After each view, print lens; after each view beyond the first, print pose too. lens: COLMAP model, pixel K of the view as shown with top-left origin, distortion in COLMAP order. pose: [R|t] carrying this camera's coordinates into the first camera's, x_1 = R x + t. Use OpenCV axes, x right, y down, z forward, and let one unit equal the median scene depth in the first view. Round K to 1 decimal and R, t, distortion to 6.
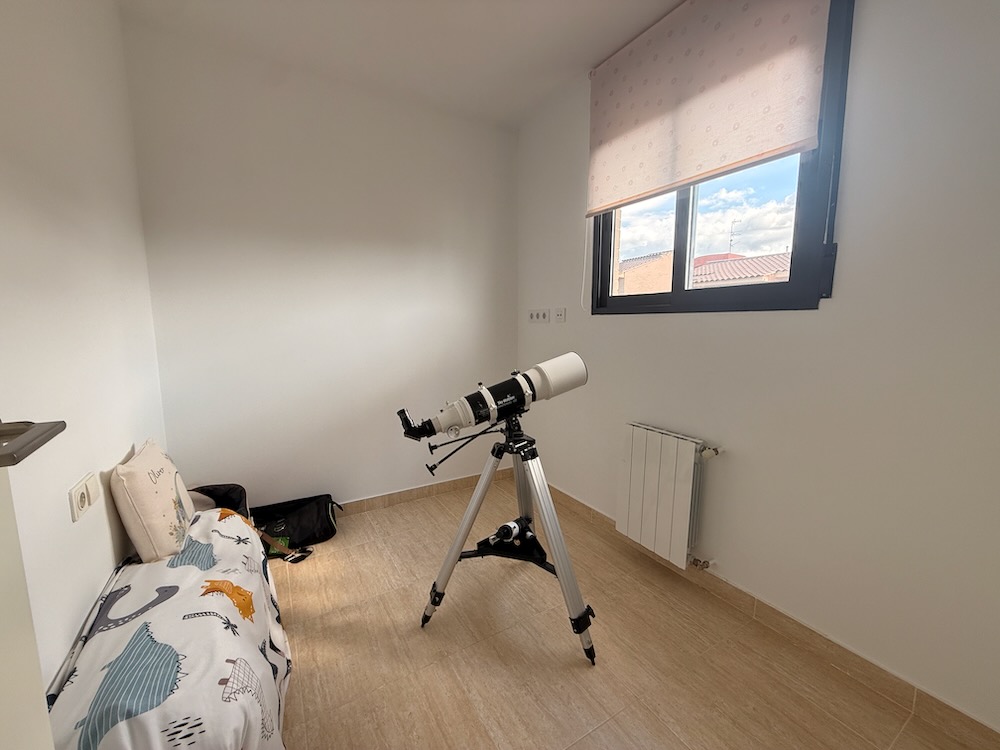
lens RADIAL K [[397.4, 0, 500.1], [0, 397.4, 376.5], [0, 0, 1]] dist [0.002684, -0.000250]
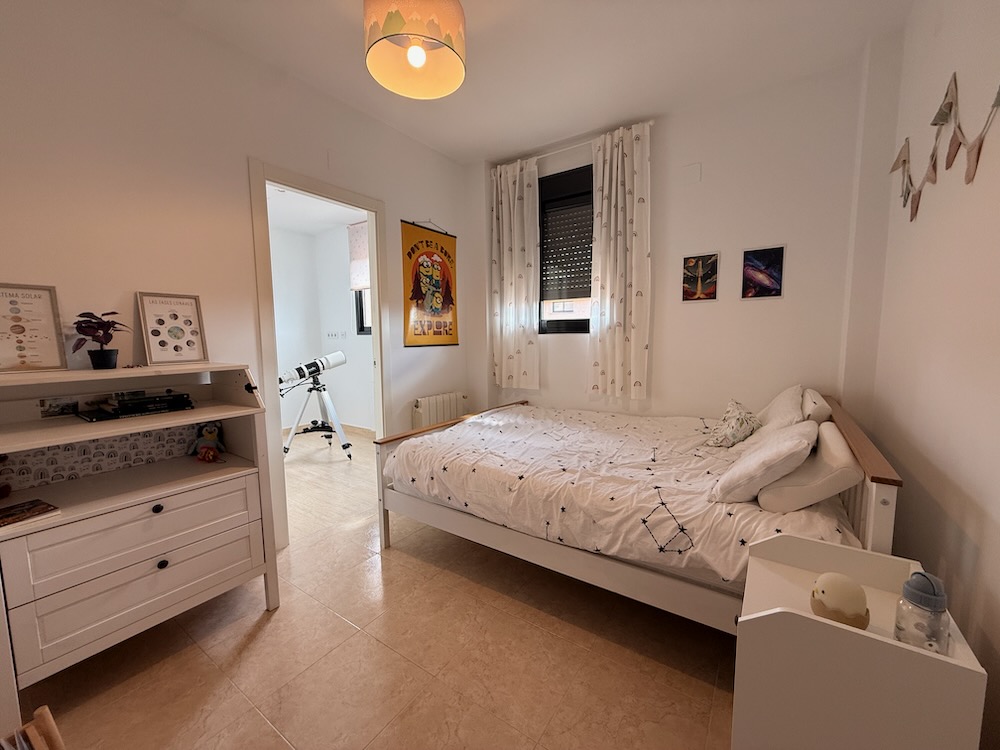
lens RADIAL K [[397.4, 0, 498.2], [0, 397.4, 376.2], [0, 0, 1]] dist [0.002684, -0.000250]
pose [[0.913440, -0.053406, 0.403453, 0.075657], [0.063911, 0.997876, -0.012606, 0.212838], [-0.401923, 0.037299, 0.914913, -1.889444]]
